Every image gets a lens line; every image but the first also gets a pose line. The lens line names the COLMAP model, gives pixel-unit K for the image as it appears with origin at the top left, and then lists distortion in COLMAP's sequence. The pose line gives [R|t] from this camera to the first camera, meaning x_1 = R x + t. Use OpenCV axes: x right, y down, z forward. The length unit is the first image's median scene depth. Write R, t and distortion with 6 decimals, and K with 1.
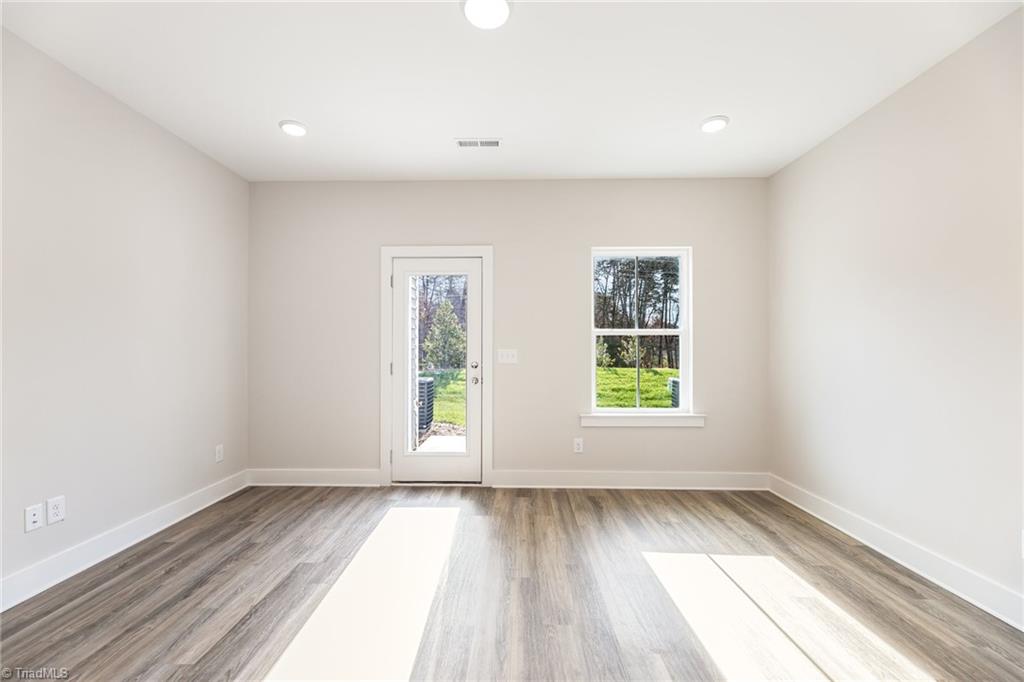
lens RADIAL K [[416.0, 0, 508.9], [0, 416.0, 345.0], [0, 0, 1]] dist [0.000921, -0.001421]
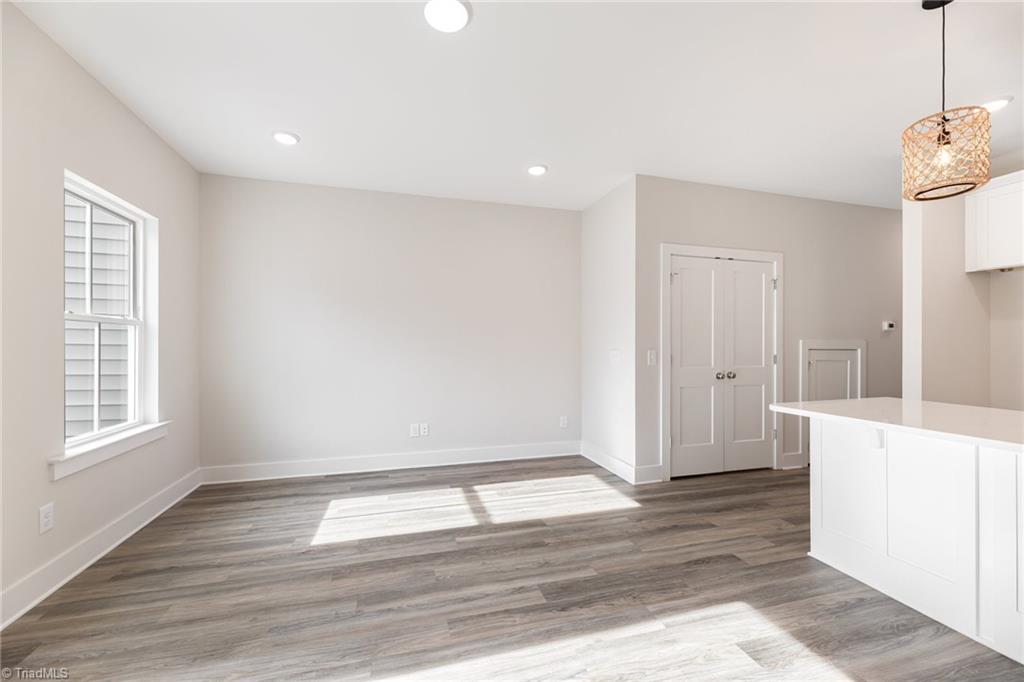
lens RADIAL K [[416.0, 0, 498.3], [0, 416.0, 348.4], [0, 0, 1]] dist [0.000921, -0.001421]
pose [[-0.287671, -0.004478, 0.957719, -0.652558], [-0.013523, 0.999908, 0.000614, 0.009131], [-0.957634, -0.012775, -0.287705, 0.712367]]
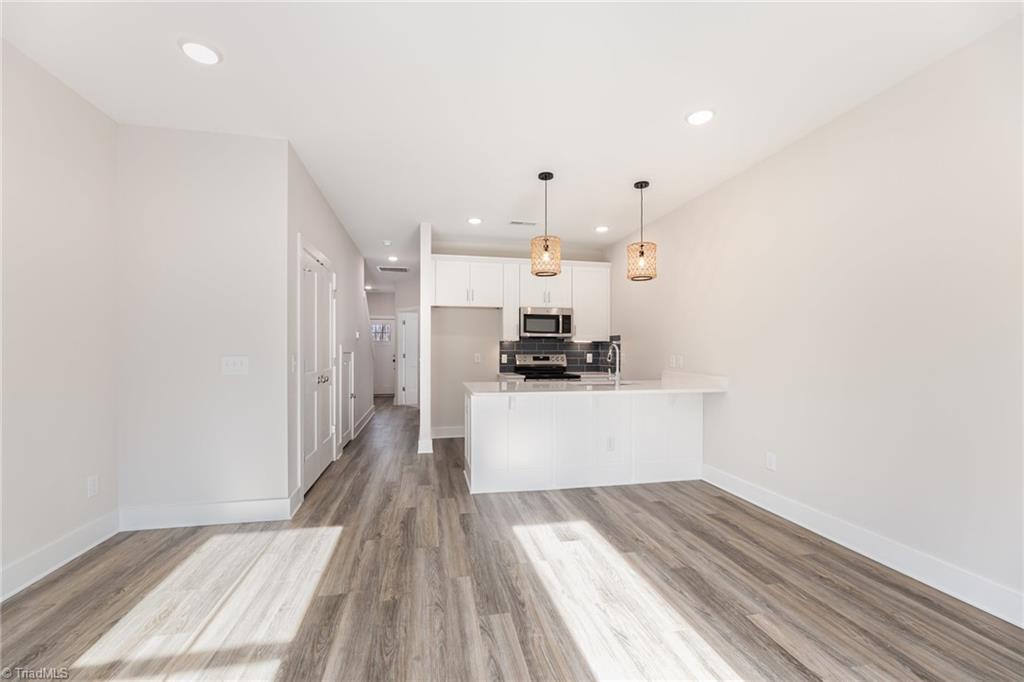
lens RADIAL K [[416.0, 0, 521.8], [0, 416.0, 350.5], [0, 0, 1]] dist [0.000921, -0.001421]
pose [[-0.969104, -0.004091, -0.246618, 0.087800], [-0.001144, 0.999926, -0.012092, 0.010548], [0.246649, -0.011436, -0.969037, 1.075033]]
